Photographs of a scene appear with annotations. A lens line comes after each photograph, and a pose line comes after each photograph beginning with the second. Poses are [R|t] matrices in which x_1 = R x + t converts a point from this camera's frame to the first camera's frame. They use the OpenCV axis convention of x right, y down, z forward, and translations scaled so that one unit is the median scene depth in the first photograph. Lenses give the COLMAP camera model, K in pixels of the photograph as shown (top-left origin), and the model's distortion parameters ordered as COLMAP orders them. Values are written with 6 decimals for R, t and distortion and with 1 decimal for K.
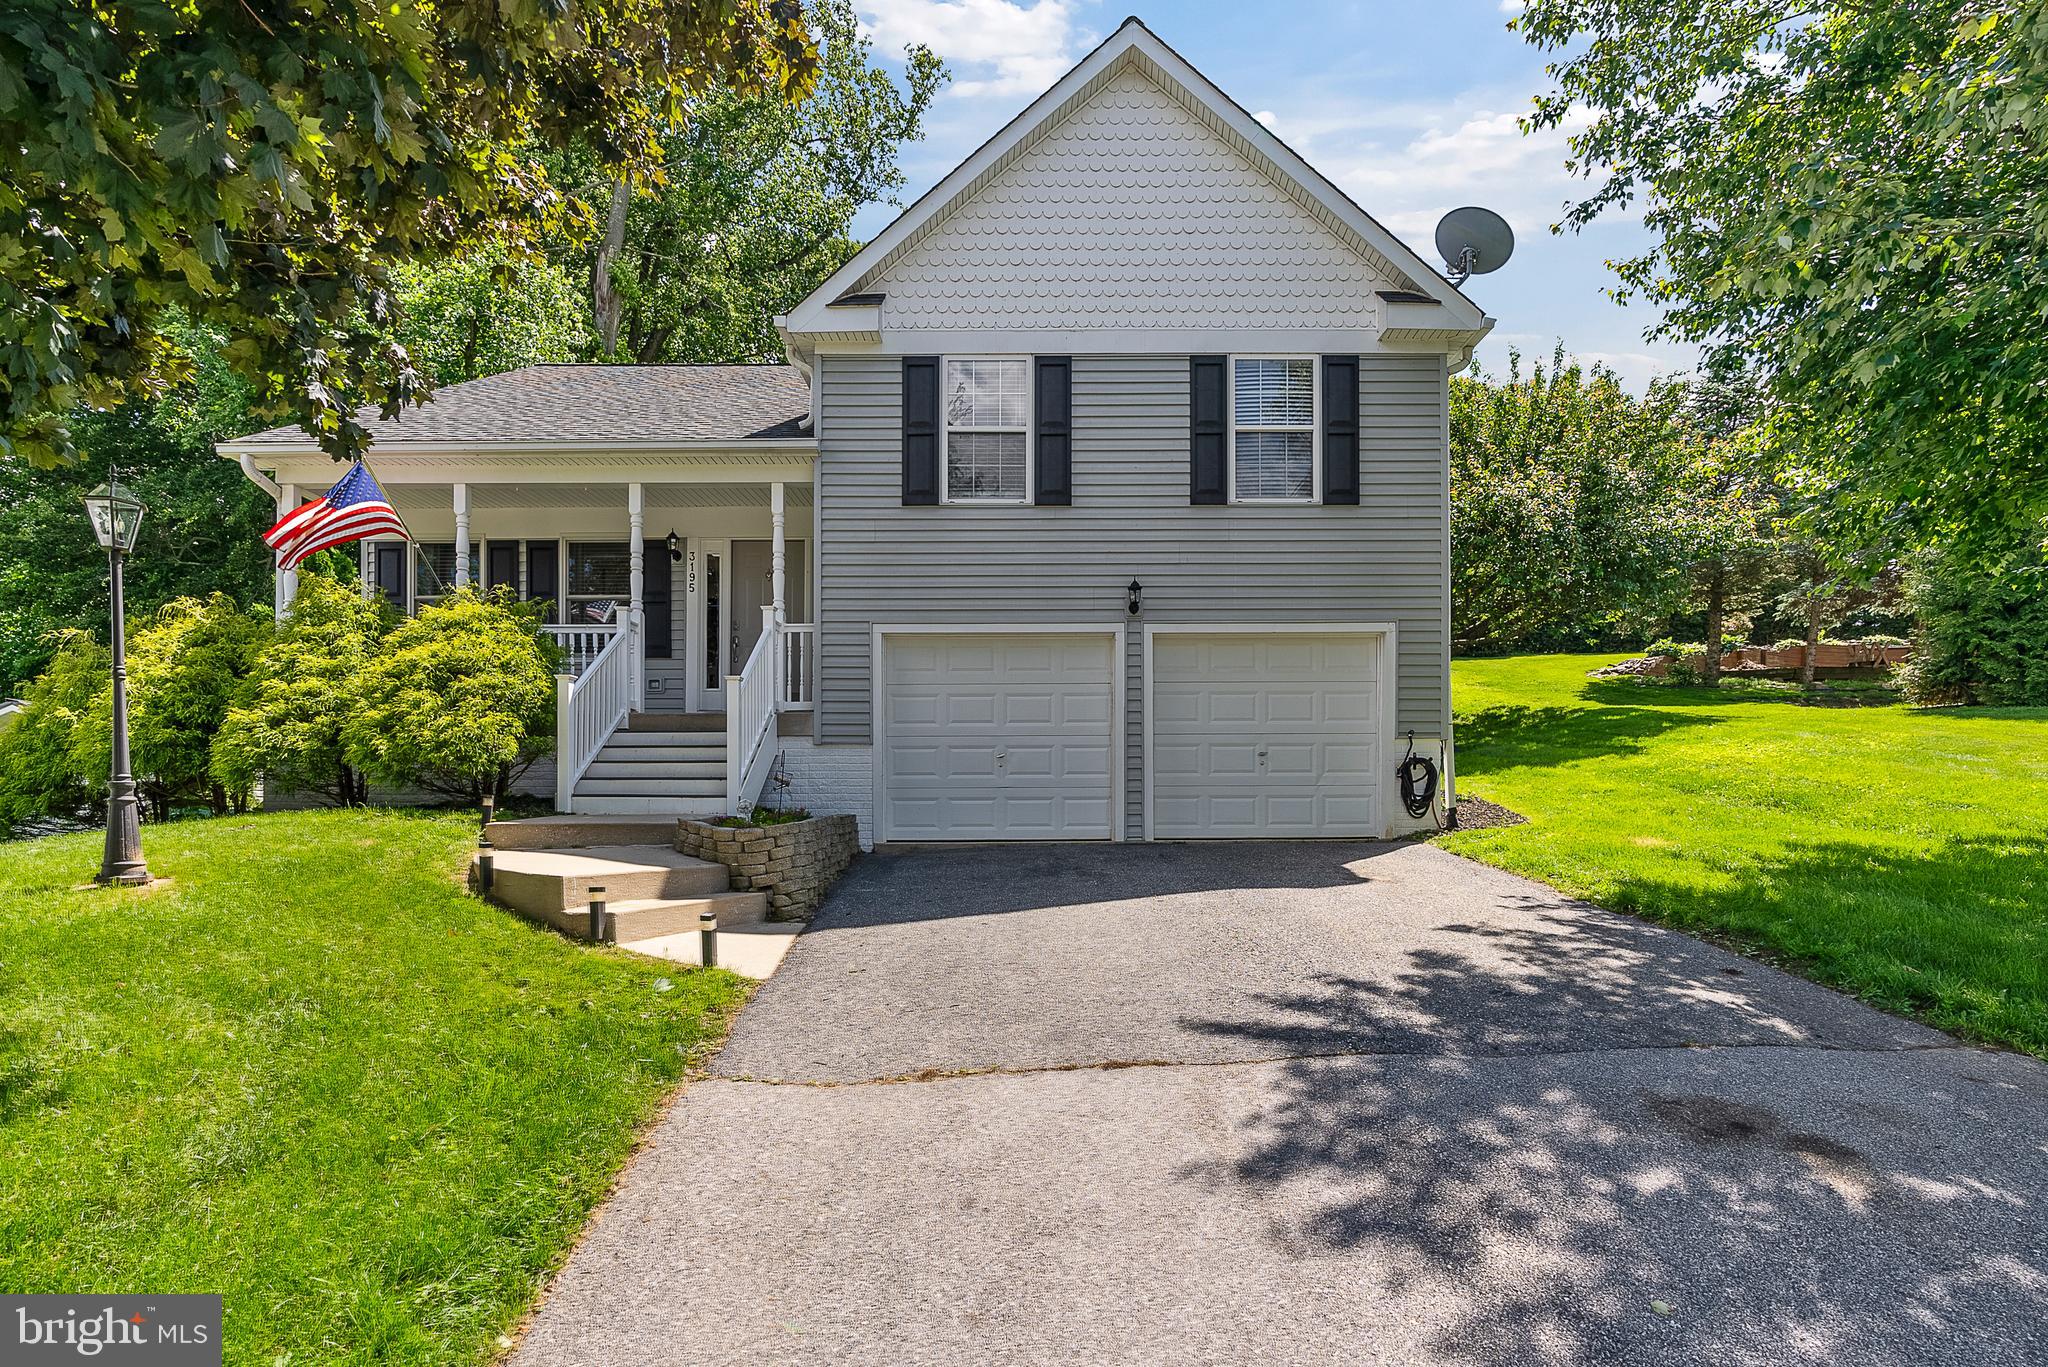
lens RADIAL K [[989.8, 0, 1014.5], [0, 989.8, 807.3], [0, 0, 1]] dist [-0.004743, 0.000672]
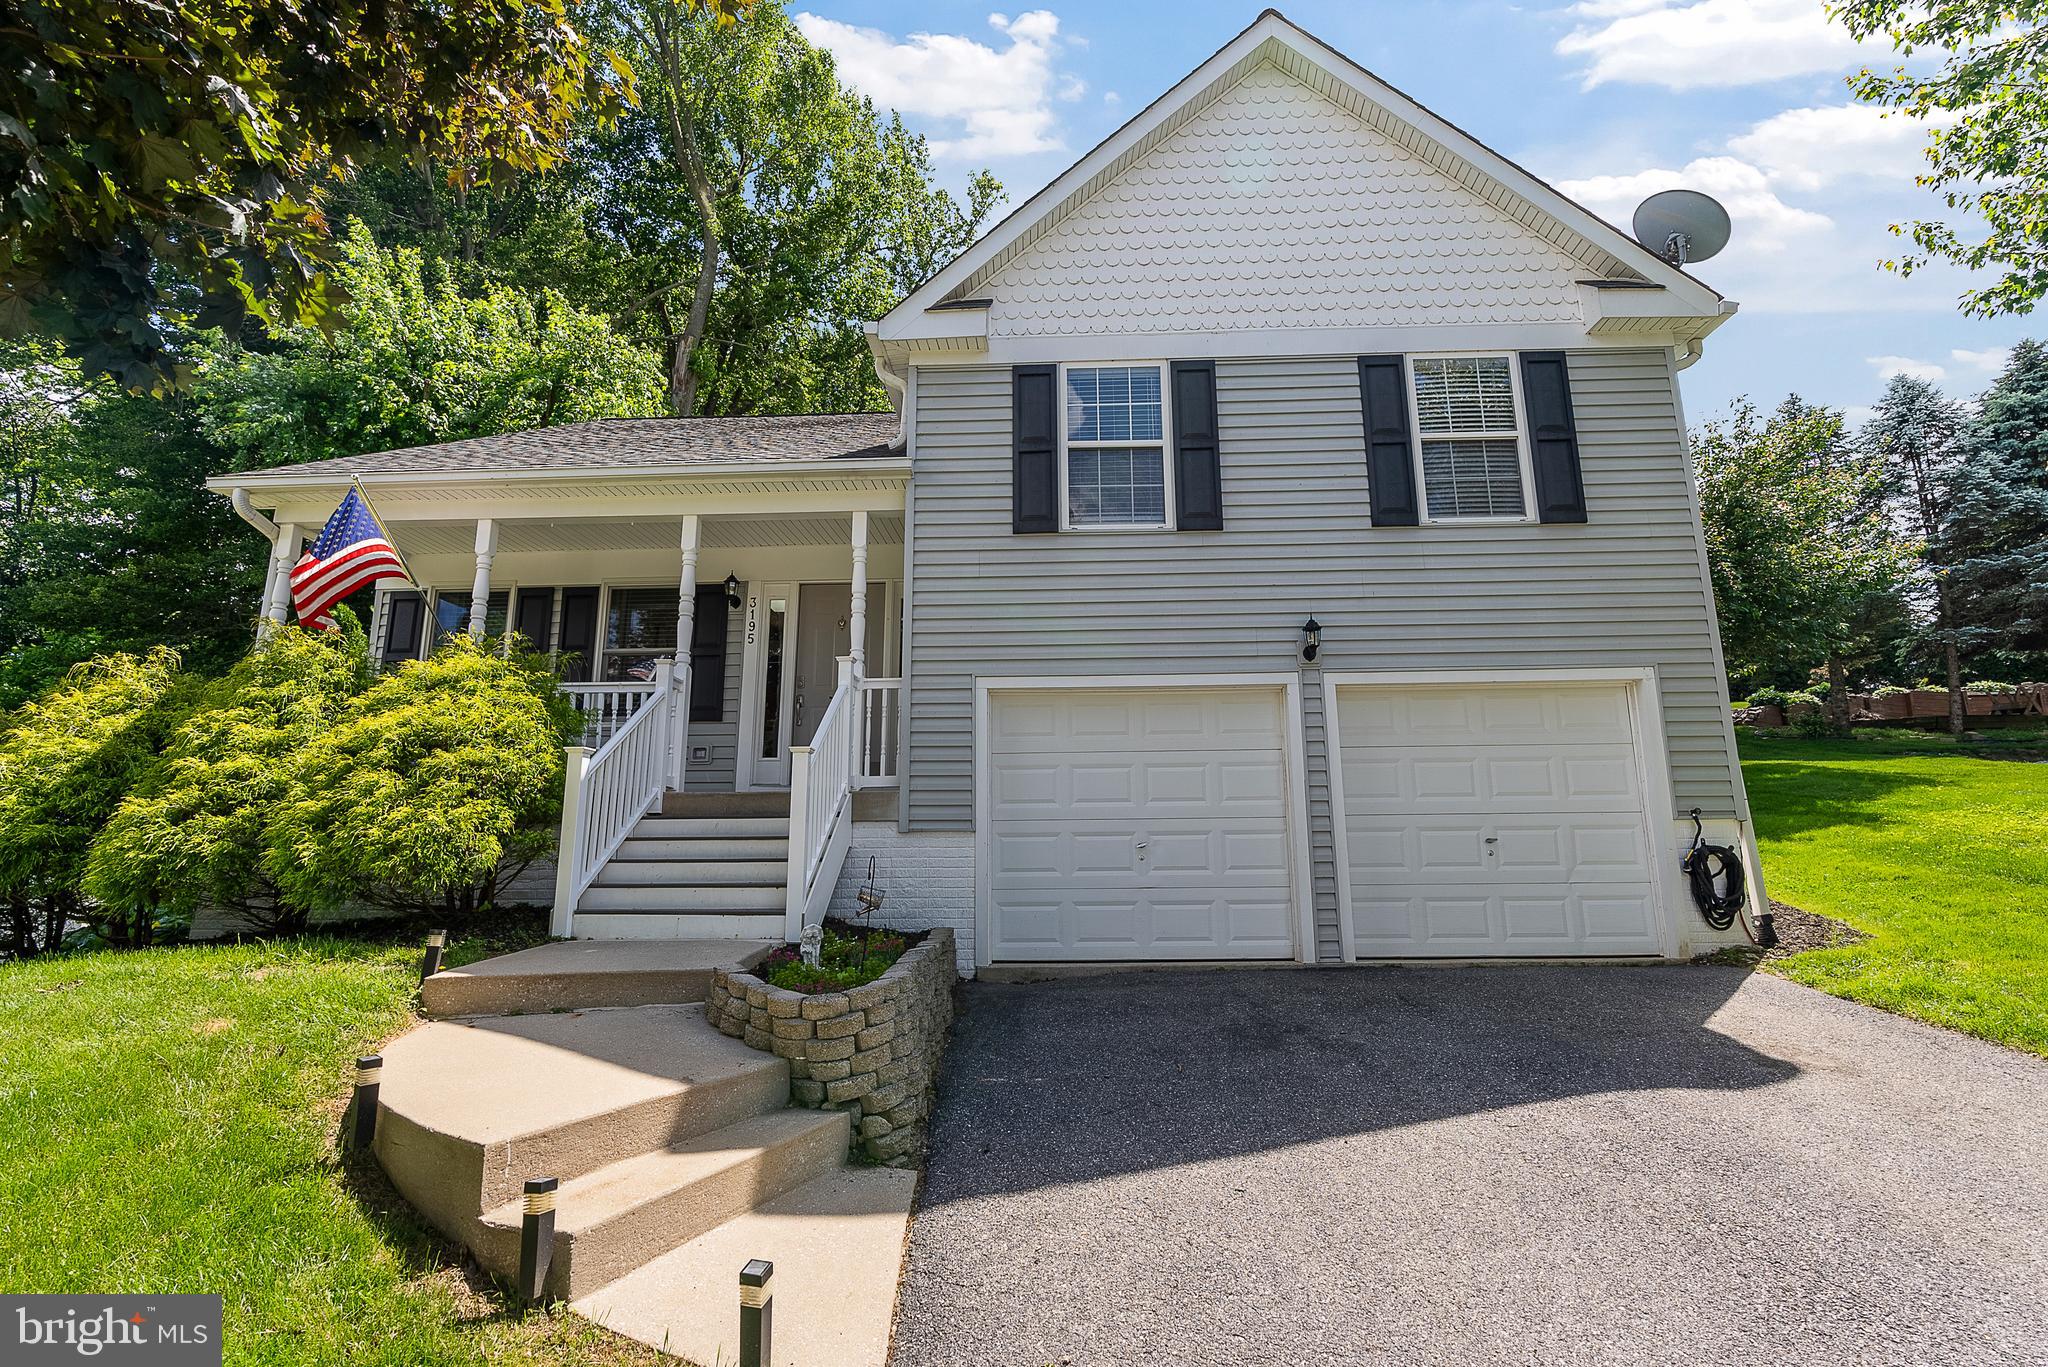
lens RADIAL K [[939.7, 0, 1016.8], [0, 939.7, 664.0], [0, 0, 1]] dist [-0.003475, -0.001576]
pose [[0.999457, -0.012135, -0.030618, -0.088745], [0.005696, 0.979325, -0.202213, -0.044228], [0.032439, 0.201929, 0.978863, 0.267781]]
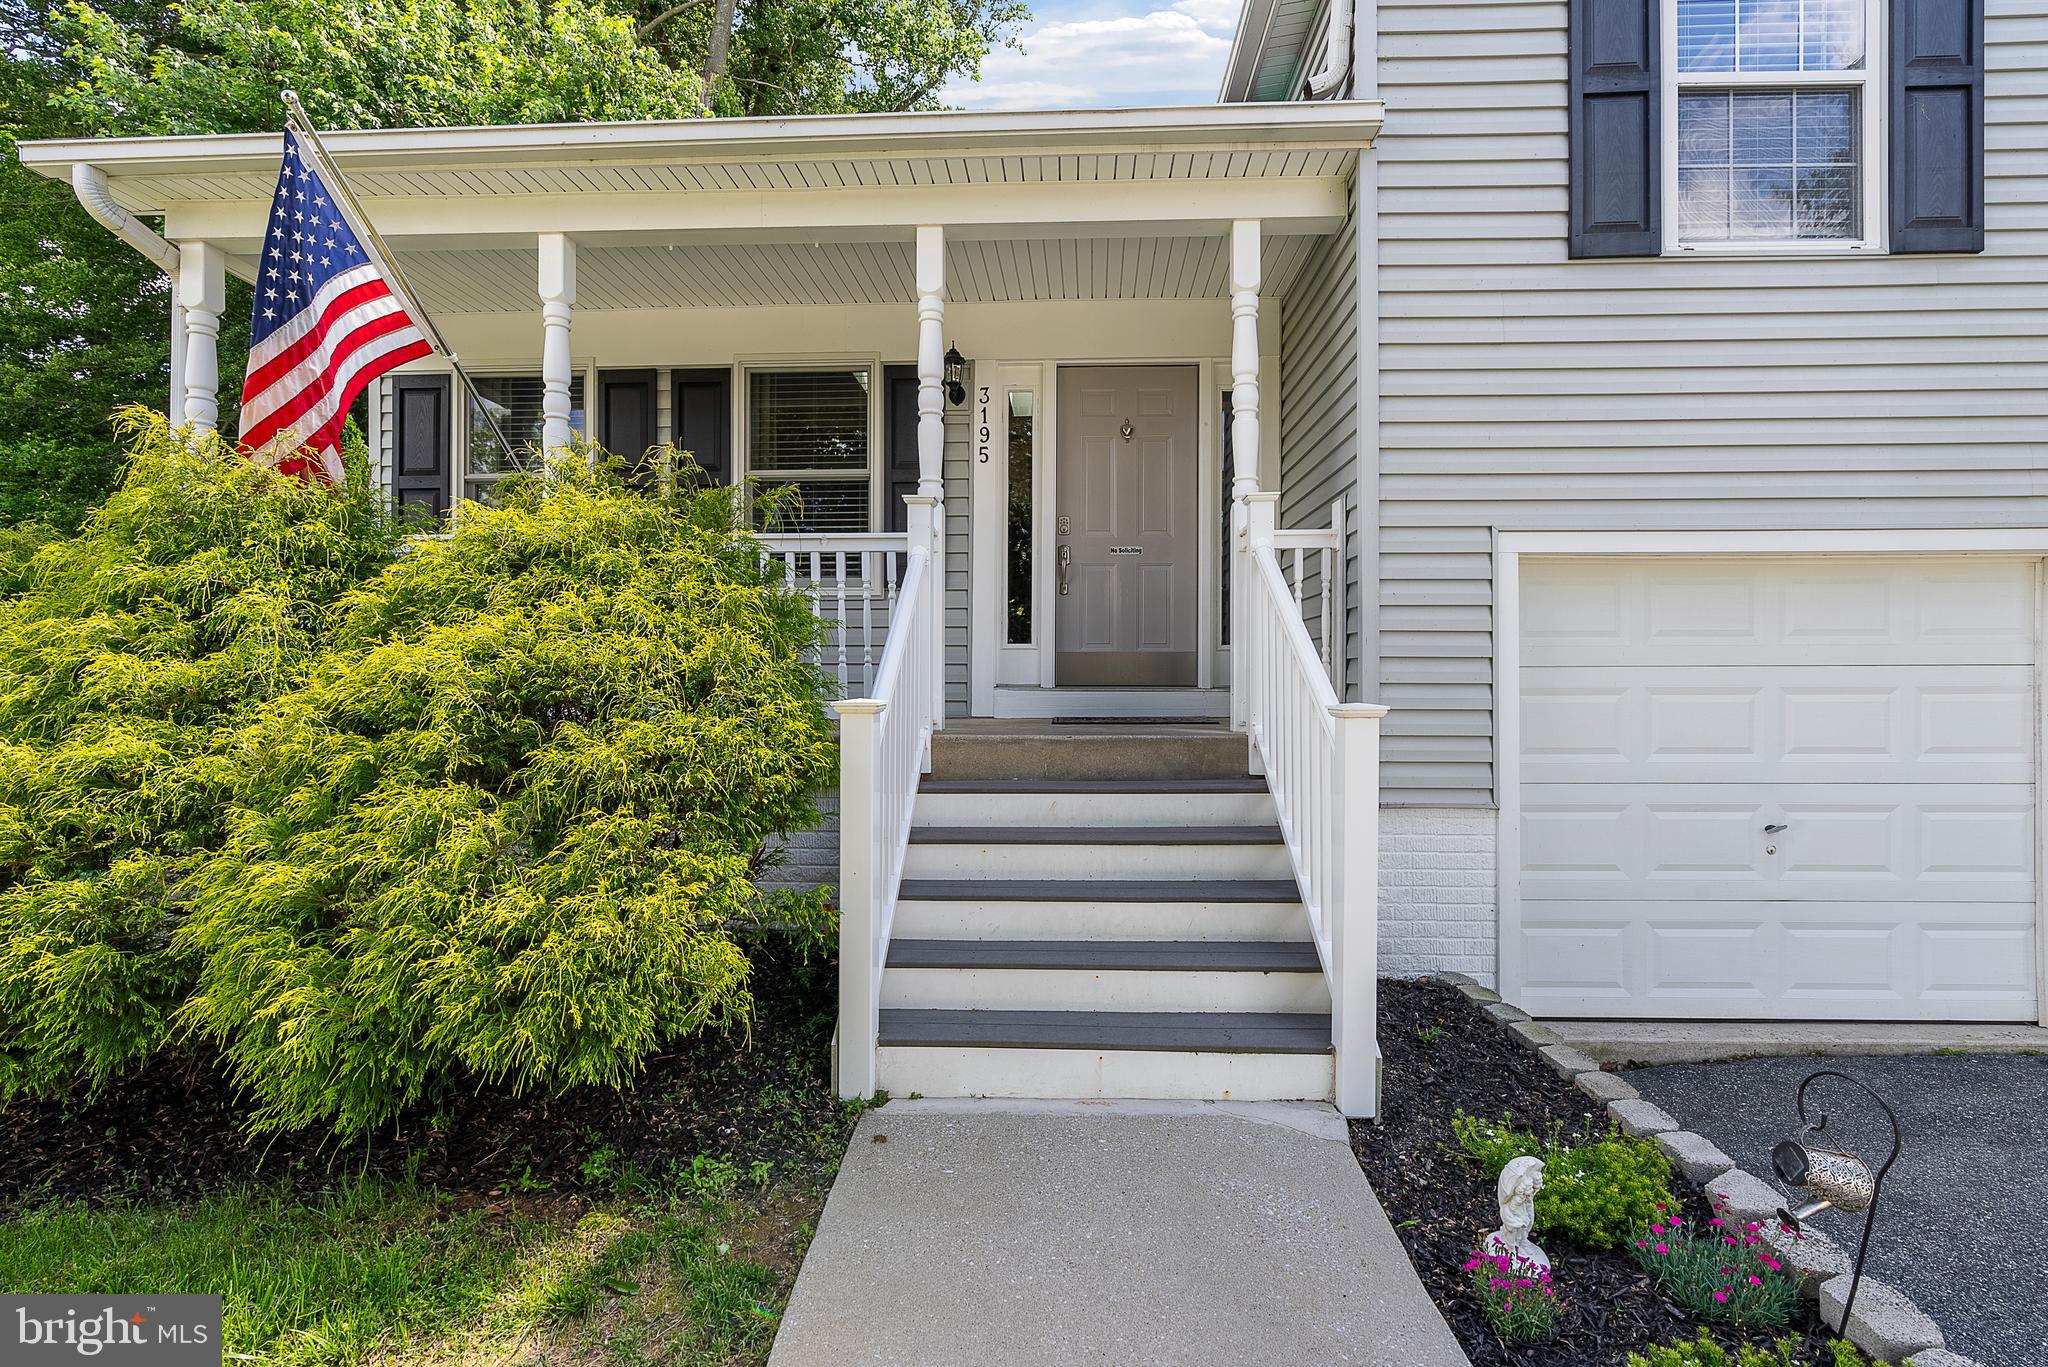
lens RADIAL K [[904.7, 0, 1021.8], [0, 904.7, 652.1], [0, 0, 1]] dist [-0.005776, 0.000896]
pose [[0.999819, -0.004255, -0.018518, -0.348706], [0.004062, 0.999937, -0.010473, -0.130966], [0.018562, 0.010396, 0.999774, 0.608585]]
